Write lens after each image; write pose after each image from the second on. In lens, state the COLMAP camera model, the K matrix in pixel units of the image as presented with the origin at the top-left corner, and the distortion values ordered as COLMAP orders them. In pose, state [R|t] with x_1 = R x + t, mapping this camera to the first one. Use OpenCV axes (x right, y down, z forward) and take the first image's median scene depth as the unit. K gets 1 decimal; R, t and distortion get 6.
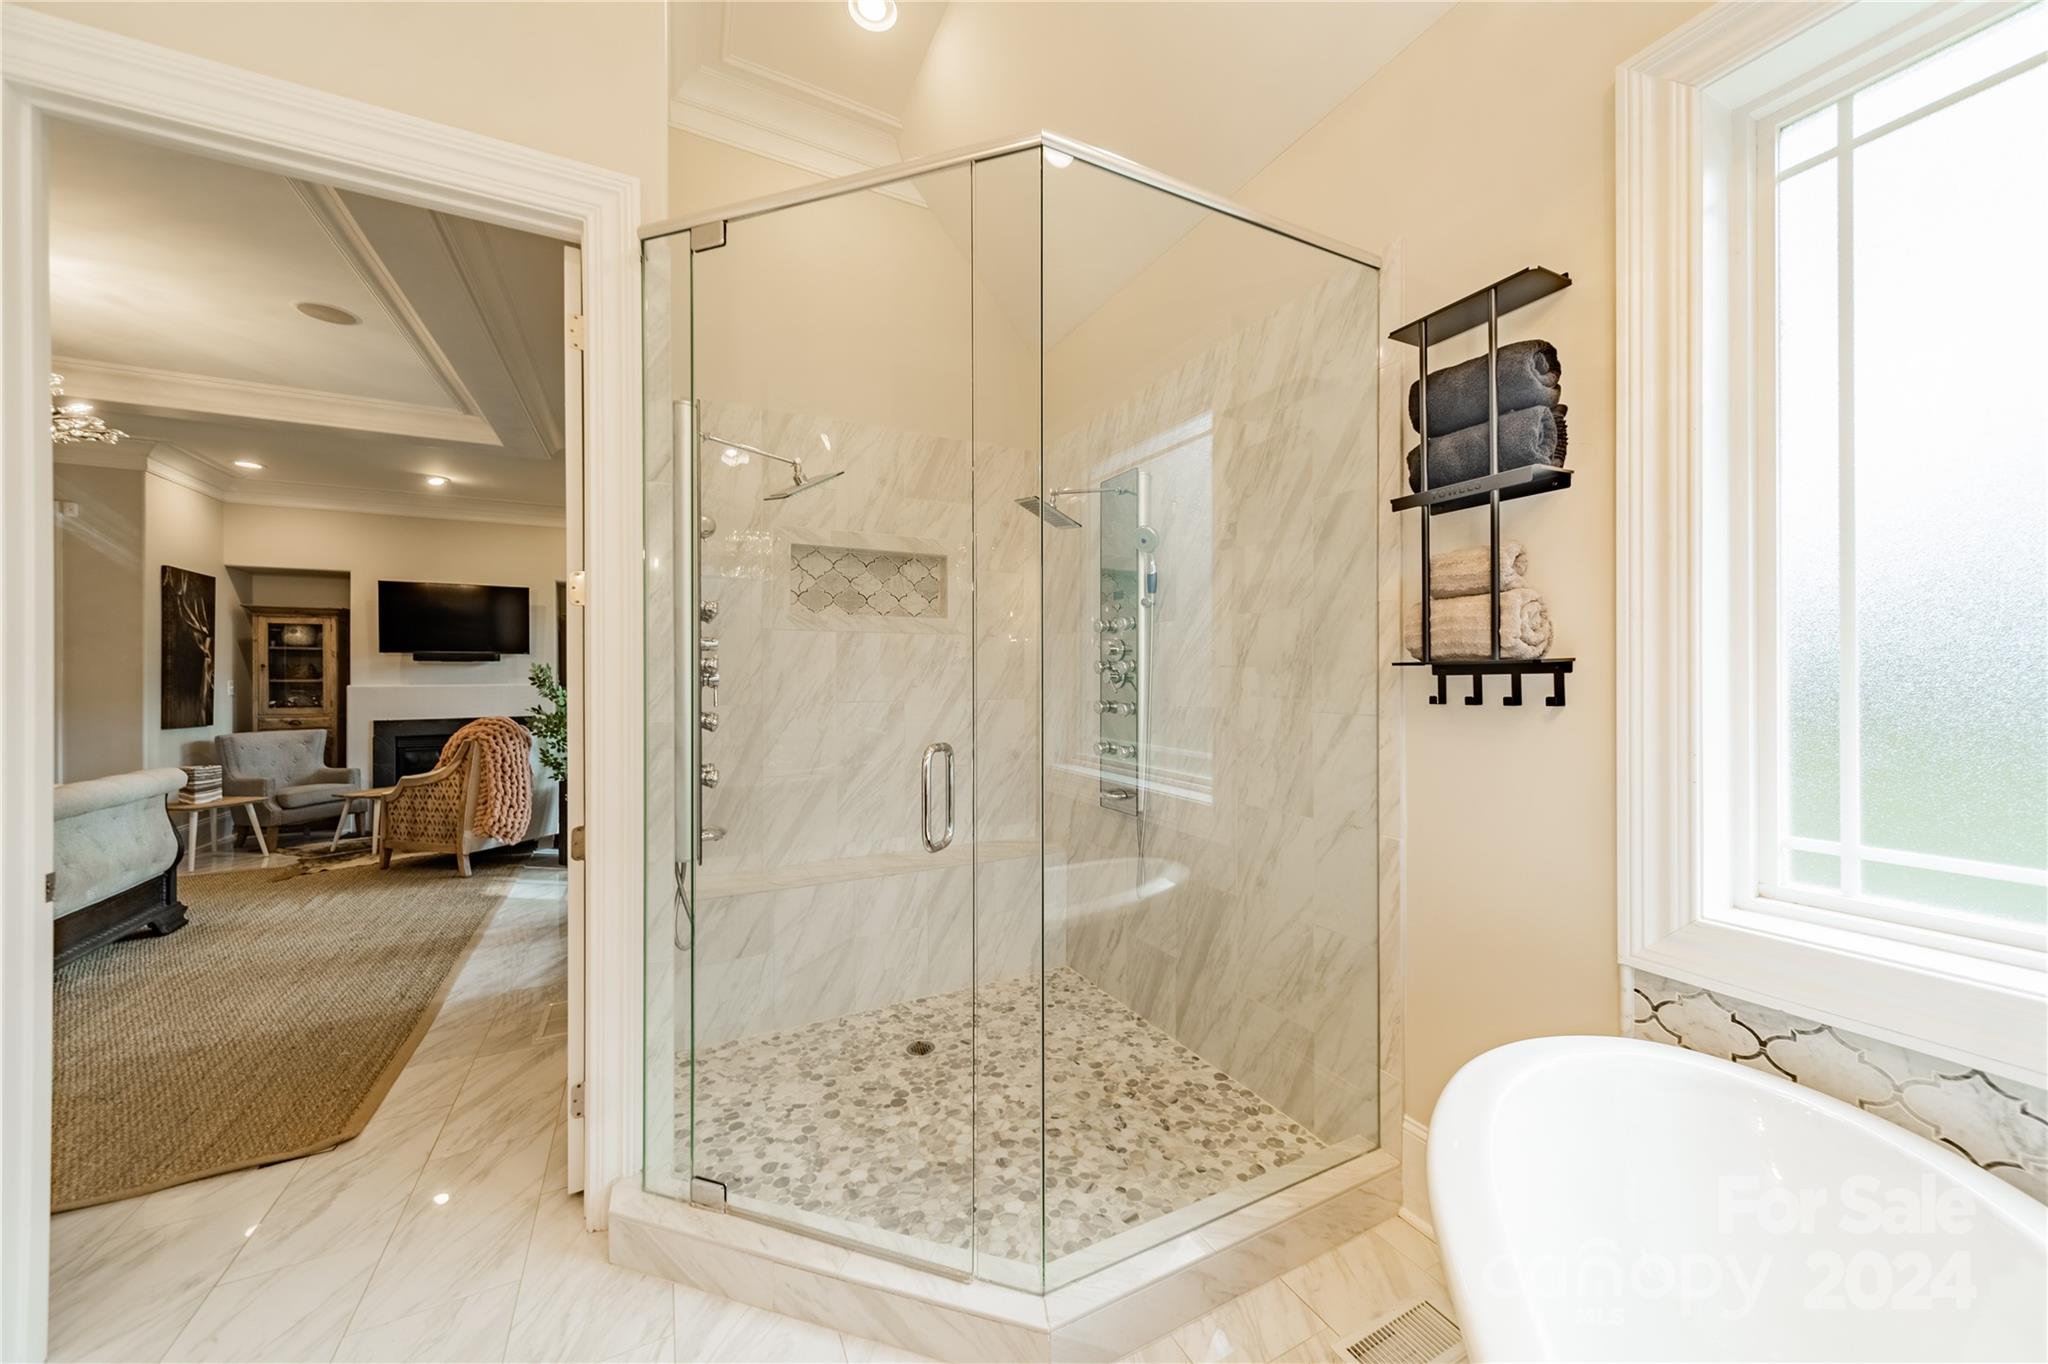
lens RADIAL K [[724.4, 0, 1025.1], [0, 724.4, 679.0], [0, 0, 1]] dist [0.007349, -0.000054]
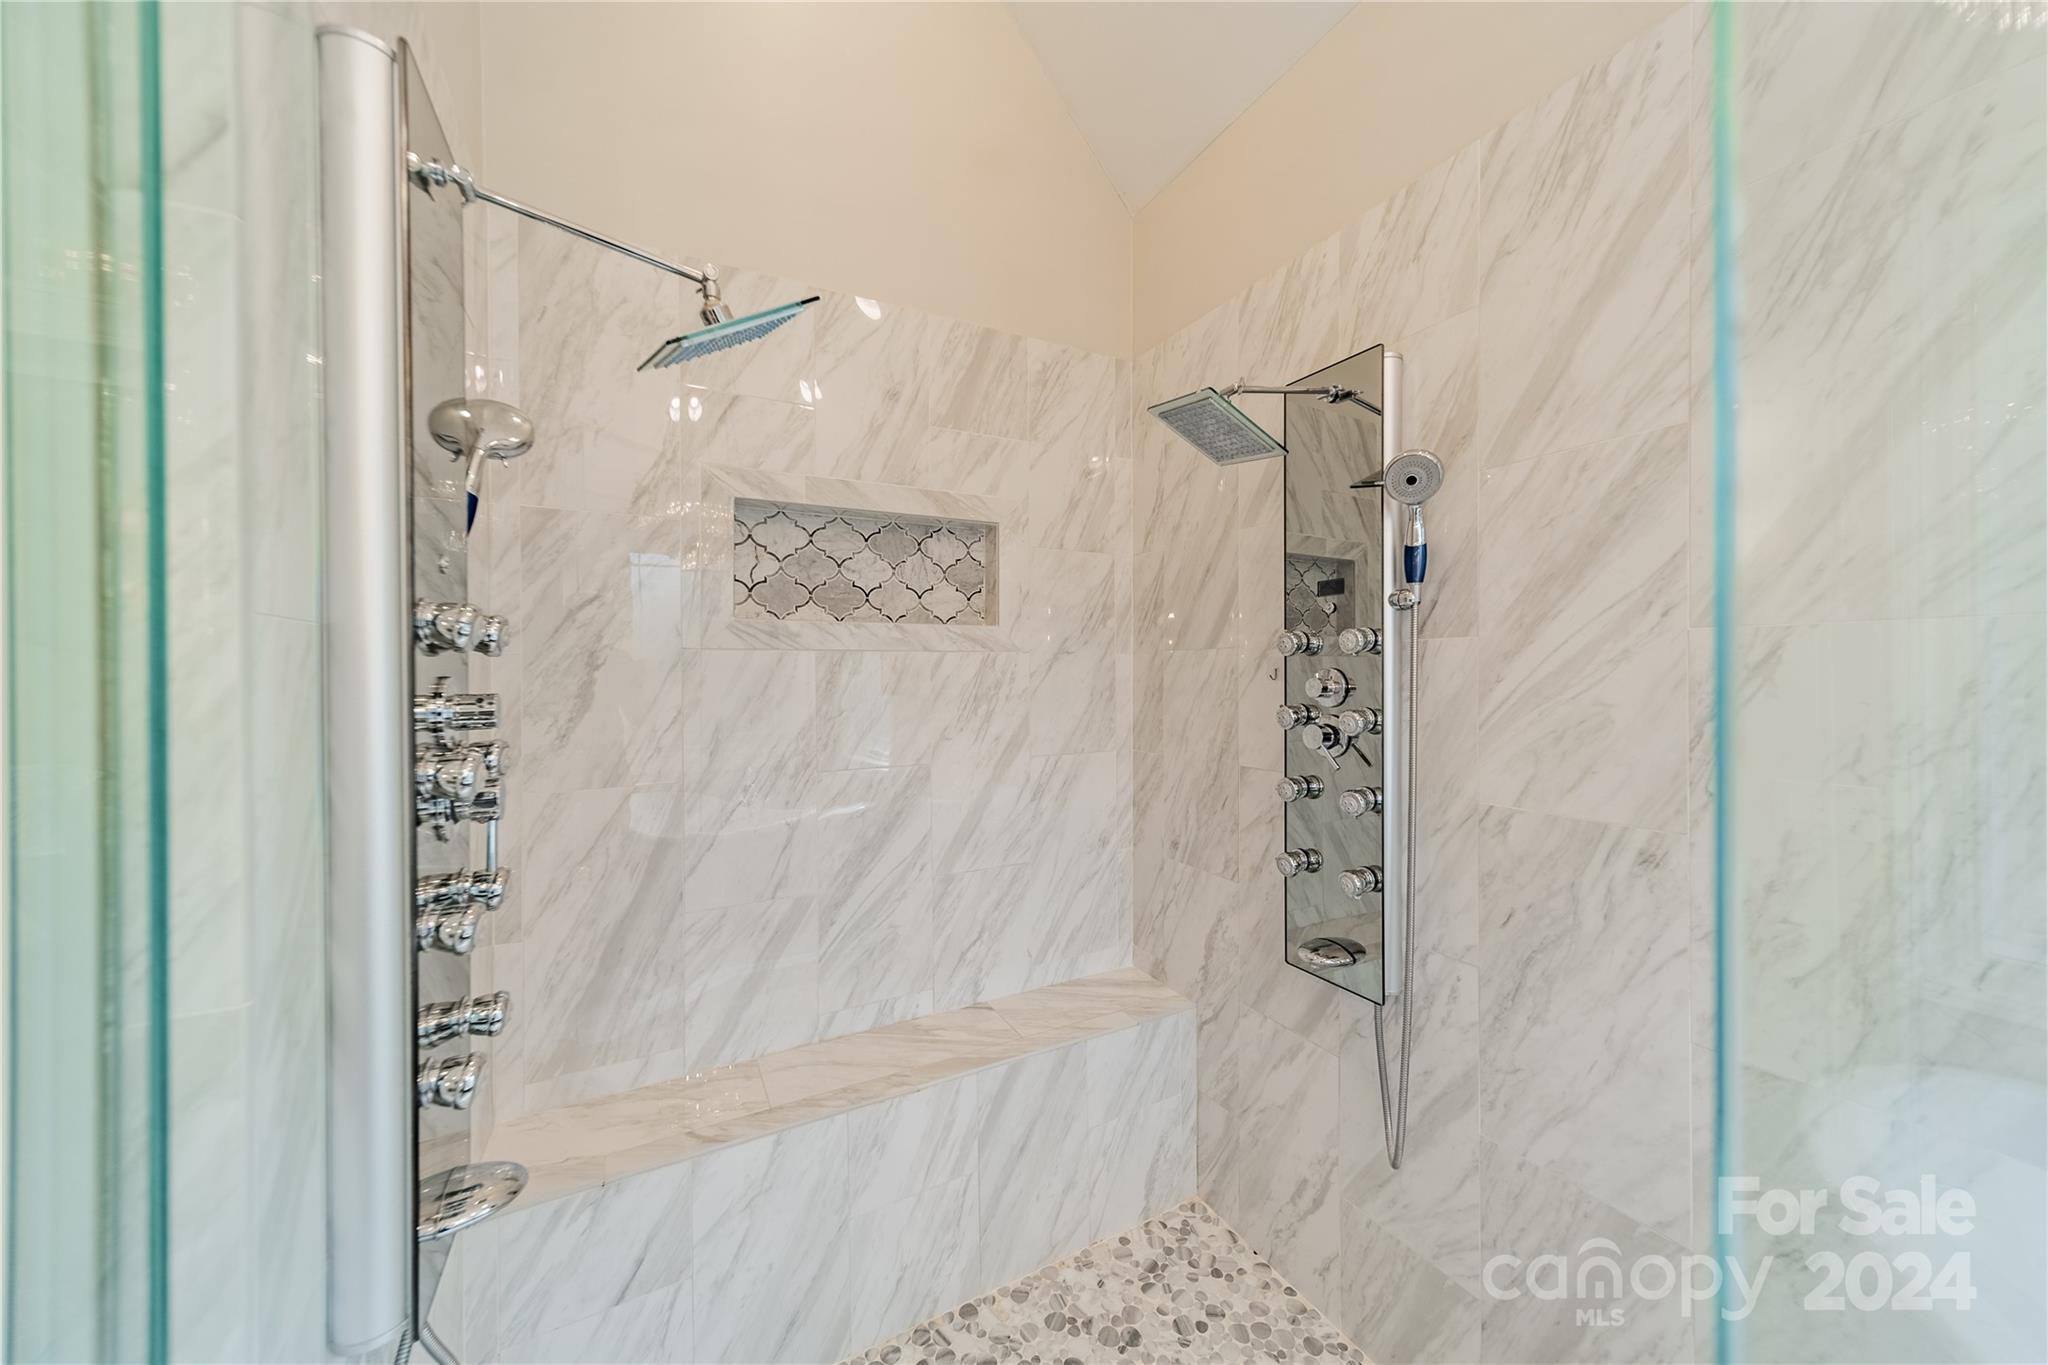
lens RADIAL K [[724.4, 0, 1023.9], [0, 724.4, 680.1], [0, 0, 1]] dist [0.007349, -0.000054]
pose [[0.999988, -0.001837, 0.004541, -0.095997], [0.001790, 0.999944, 0.010390, -0.047412], [-0.004560, -0.010381, 0.999936, 0.417144]]
